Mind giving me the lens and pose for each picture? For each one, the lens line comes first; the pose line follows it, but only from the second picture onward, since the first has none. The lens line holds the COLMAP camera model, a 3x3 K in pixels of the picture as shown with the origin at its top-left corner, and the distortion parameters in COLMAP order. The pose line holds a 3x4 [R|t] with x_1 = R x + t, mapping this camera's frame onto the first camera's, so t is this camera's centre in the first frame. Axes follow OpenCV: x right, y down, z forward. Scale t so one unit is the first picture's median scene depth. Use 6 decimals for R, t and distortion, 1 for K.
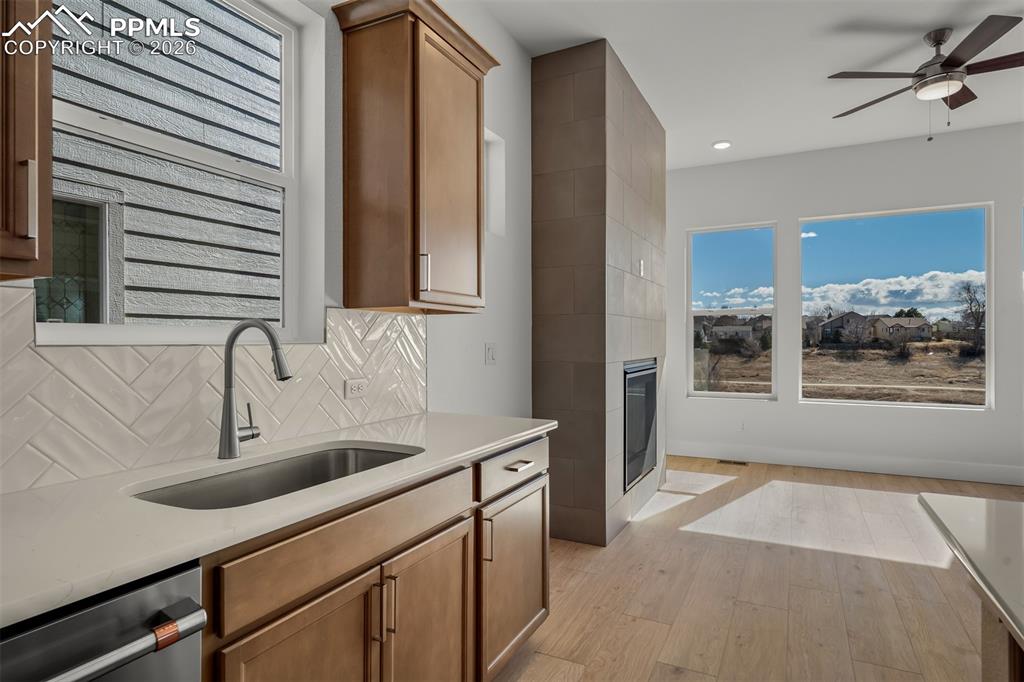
lens RADIAL K [[565.1, 0, 512.0], [0, 565.1, 341.0], [0, 0, 1]] dist [-0.000085, 0.000111]
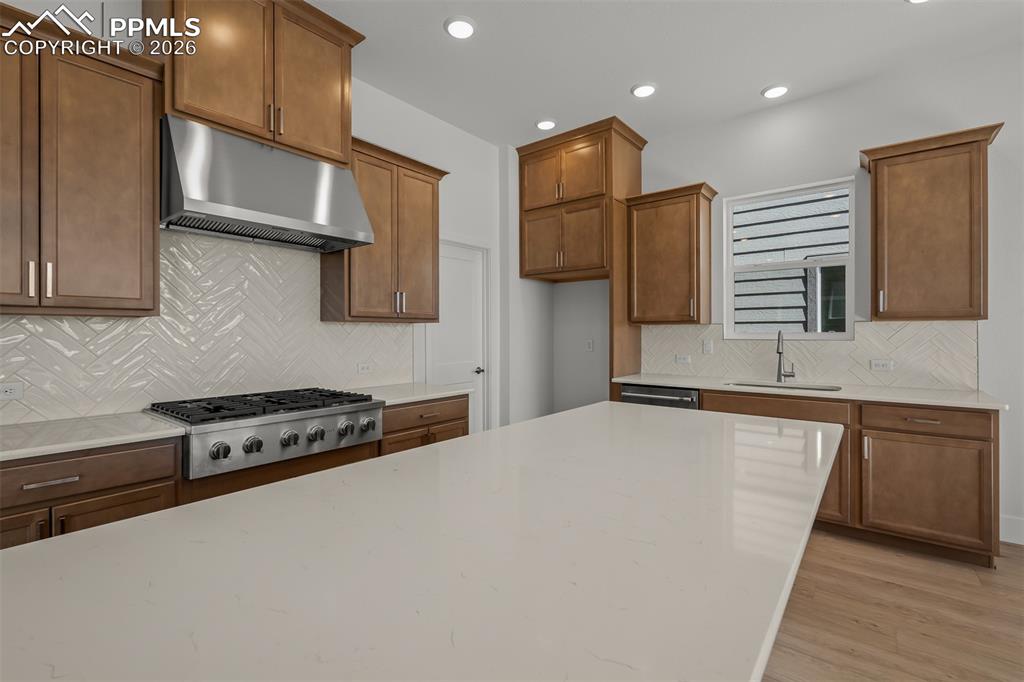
lens RADIAL K [[459.3, 0, 507.1], [0, 459.3, 334.2], [0, 0, 1]] dist [-0.000088, 0.000102]
pose [[-0.206051, 0.000848, -0.978541, 0.541011], [-0.001366, 0.999998, 0.001155, -0.006055], [0.978540, 0.001574, -0.206050, 0.051521]]
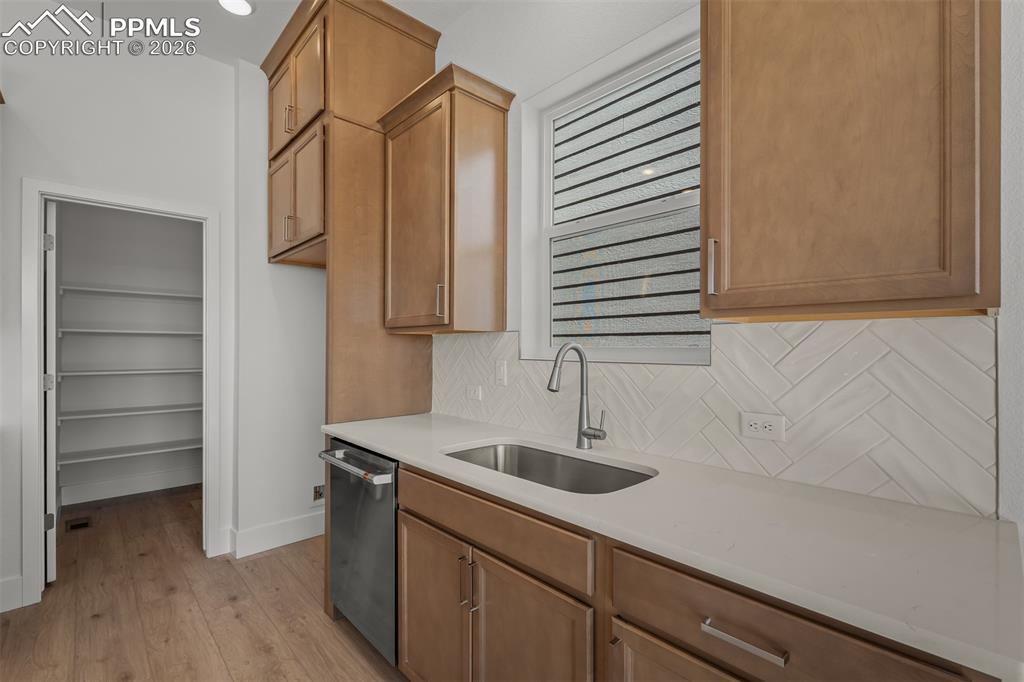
lens RADIAL K [[460.7, 0, 507.7], [0, 460.7, 345.4], [0, 0, 1]] dist [-0.001073, 0.000040]
pose [[-0.350431, -0.003944, -0.936580, 0.163030], [-0.005231, 0.999984, -0.002253, -0.008298], [0.936574, 0.004110, -0.350446, 0.345679]]
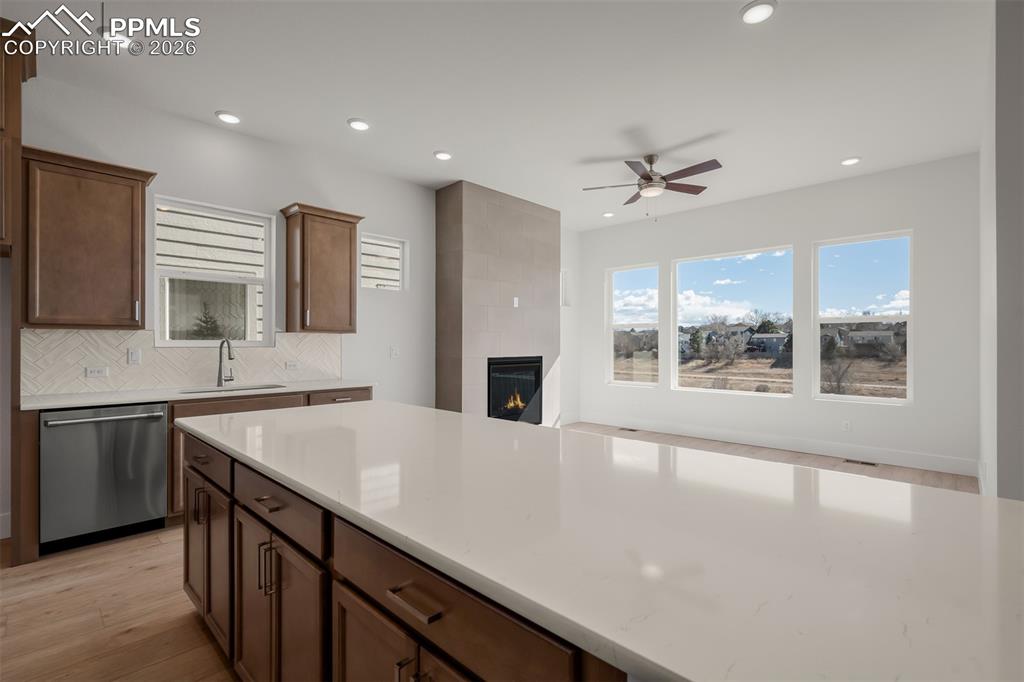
lens RADIAL K [[470.3, 0, 512.0], [0, 470.3, 341.0], [0, 0, 1]] dist [0.000081, -0.000185]
pose [[0.956039, -0.001085, -0.293238, 0.460975], [-0.001491, 0.999962, -0.008559, -0.001812], [0.293236, 0.008620, 0.956001, -0.242528]]
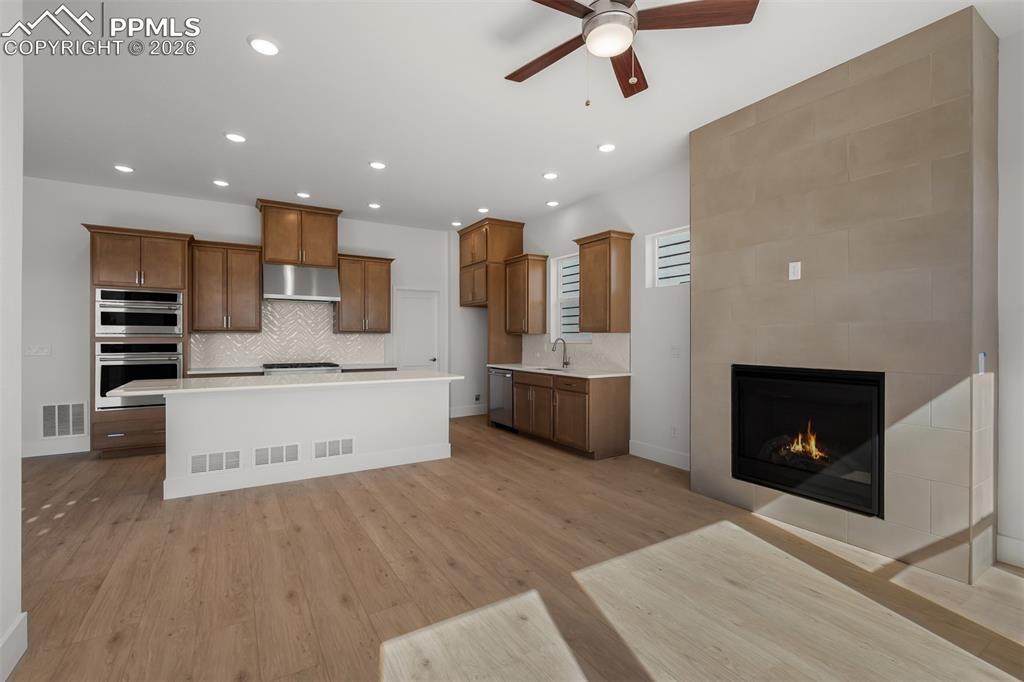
lens RADIAL K [[452.5, 0, 508.3], [0, 452.5, 337.6], [0, 0, 1]] dist [-0.000636, -0.000063]
pose [[-0.522638, -0.001320, -0.852554, 0.826797], [-0.004797, 0.999988, 0.001392, -0.011860], [0.852541, 0.004817, -0.522637, 0.724845]]
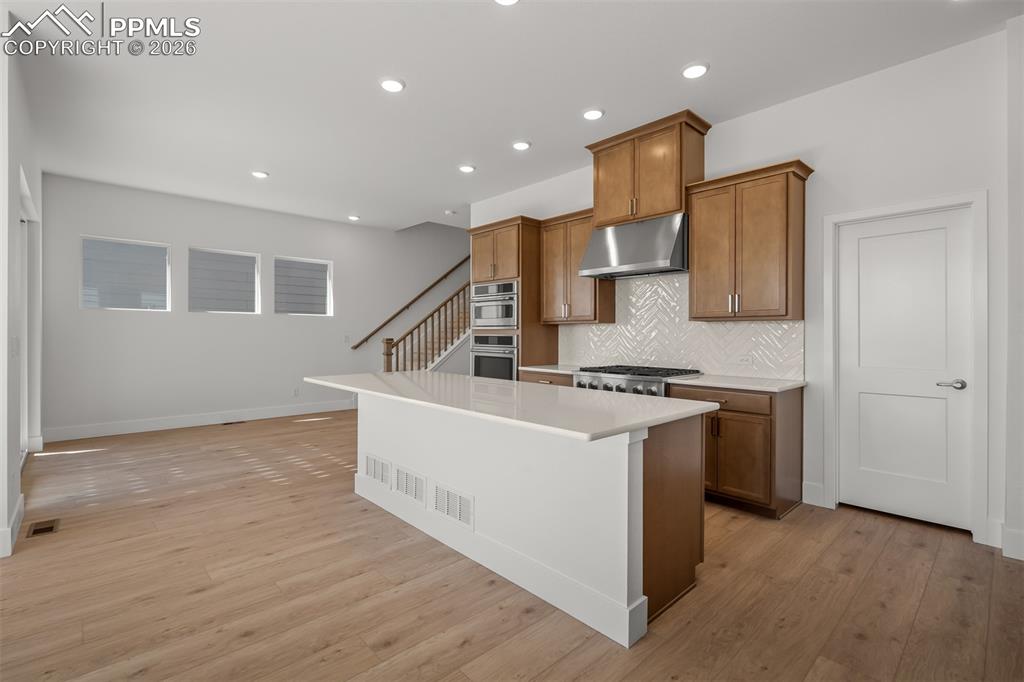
lens RADIAL K [[468.2, 0, 510.9], [0, 468.2, 335.8], [0, 0, 1]] dist [-0.000554, 0.000204]
pose [[-0.938839, -0.004660, 0.344326, 0.105811], [-0.002101, 0.999967, 0.007802, -0.002945], [-0.344351, 0.006602, -0.938818, 0.512275]]
